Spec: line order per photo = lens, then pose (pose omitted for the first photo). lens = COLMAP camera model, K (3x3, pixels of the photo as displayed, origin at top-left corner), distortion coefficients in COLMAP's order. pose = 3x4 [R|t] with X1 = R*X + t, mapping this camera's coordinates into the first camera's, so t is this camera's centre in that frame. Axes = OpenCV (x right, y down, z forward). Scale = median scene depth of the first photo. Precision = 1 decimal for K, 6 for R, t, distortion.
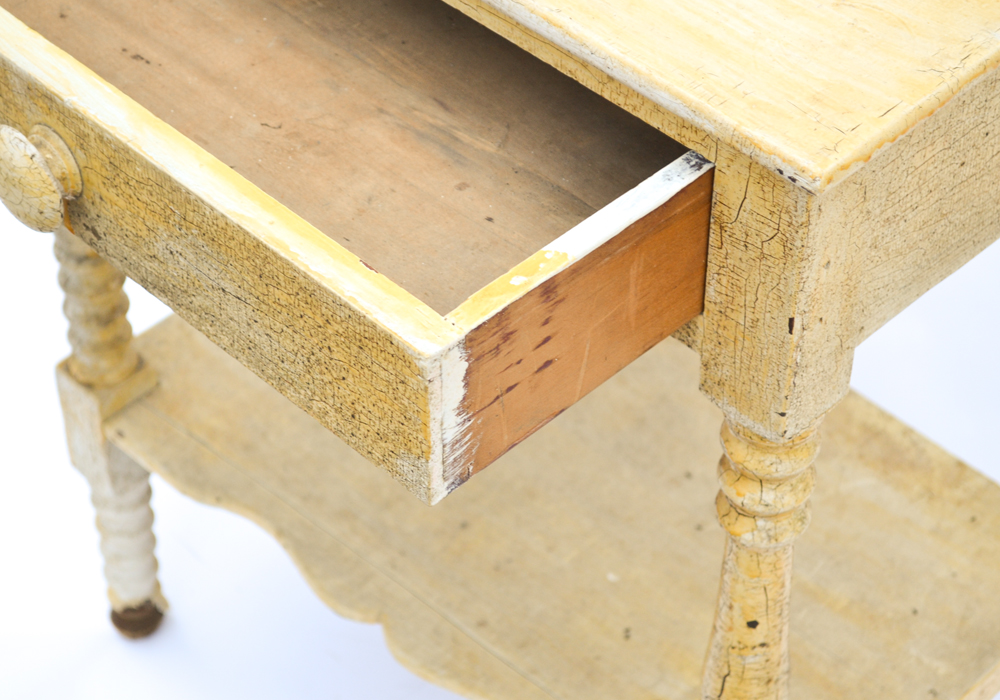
lens RADIAL K [[2511.1, 0, 500.0], [0, 2511.1, 348.8], [0, 0, 1]] dist [0.063472, 0.000000]
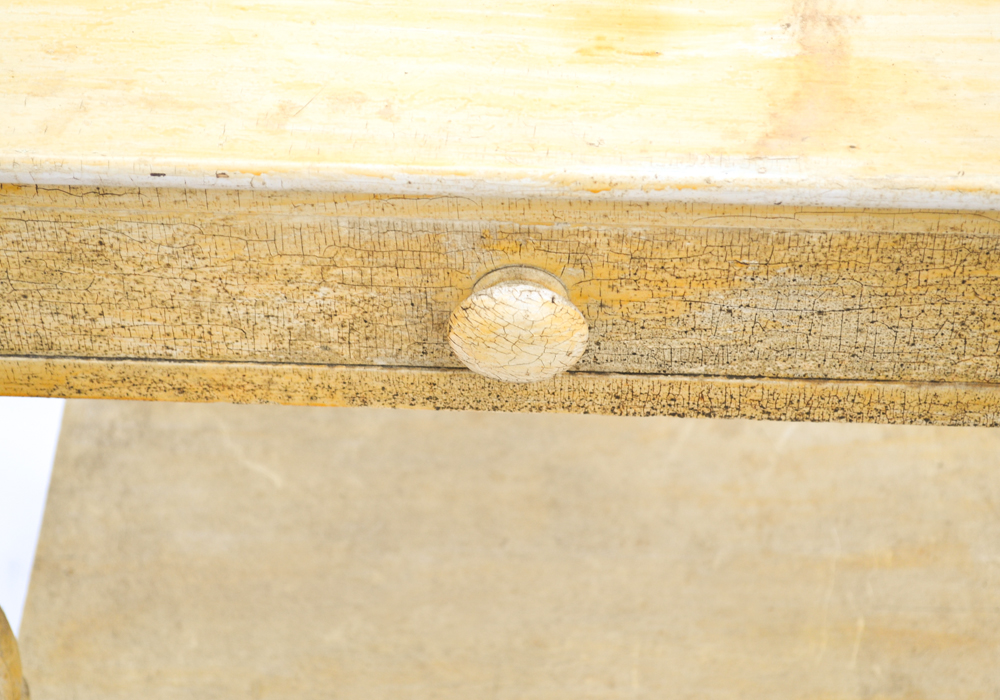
lens RADIAL K [[2511.1, 0, 497.1], [0, 2511.1, 349.0], [0, 0, 1]] dist [0.063472, 0.000000]
pose [[0.747809, -0.515423, 0.418473, -0.458683], [0.472427, 0.855973, 0.210055, -0.324931], [-0.466469, 0.040617, 0.883604, 0.334638]]
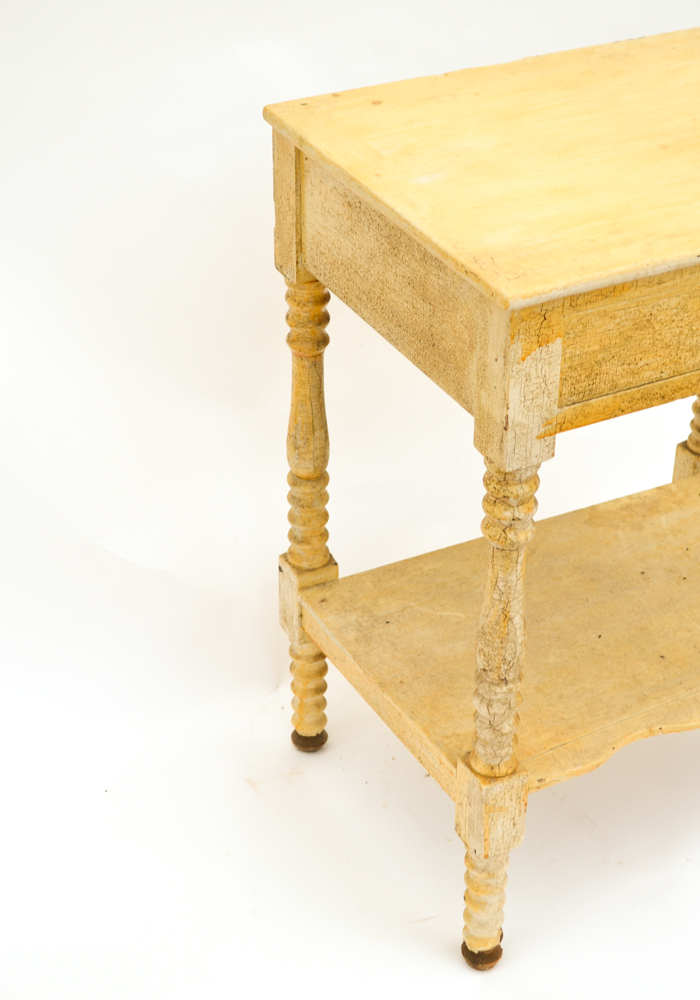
lens RADIAL K [[1910.1, 0, 360.7], [0, 1910.1, 500.9], [0, 0, 1]] dist [-0.001750, 0.000000]
pose [[0.288960, -0.526820, 0.799351, -1.469876], [0.645598, 0.723773, 0.243630, -0.629605], [-0.706898, 0.445660, 0.549256, 0.593435]]
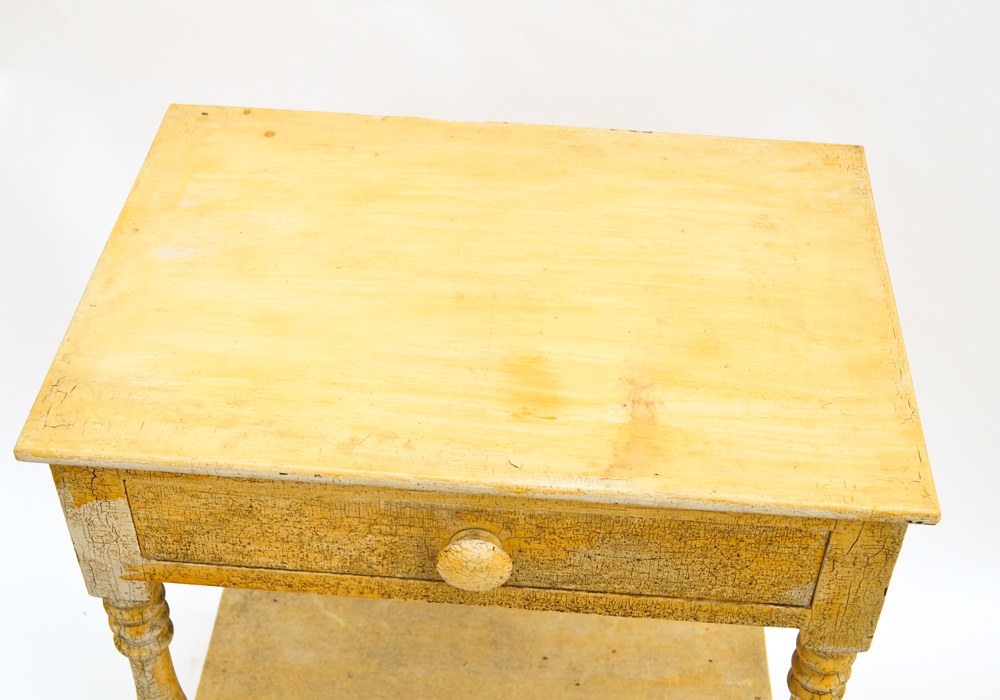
lens RADIAL K [[1398.0, 0, 493.3], [0, 1398.0, 347.6], [0, 0, 1]] dist [-0.027459, 0.000000]
pose [[0.761838, -0.428792, 0.485531, -0.450049], [0.434749, 0.894116, 0.107471, -0.357838], [-0.480203, 0.129209, 0.867589, 0.303175]]
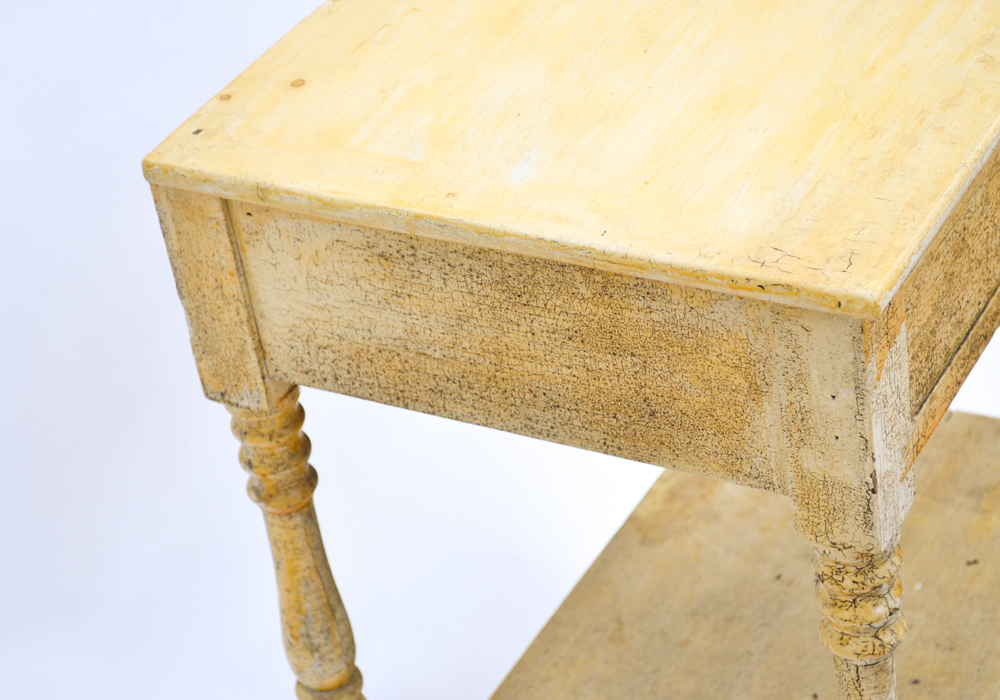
lens RADIAL K [[2511.1, 0, 495.9], [0, 2511.1, 350.3], [0, 0, 1]] dist [0.063472, 0.000000]
pose [[-0.274710, -0.523264, 0.806678, -1.121931], [0.746318, 0.412933, 0.522011, -1.013539], [-0.606254, 0.745440, 0.277085, 1.013739]]
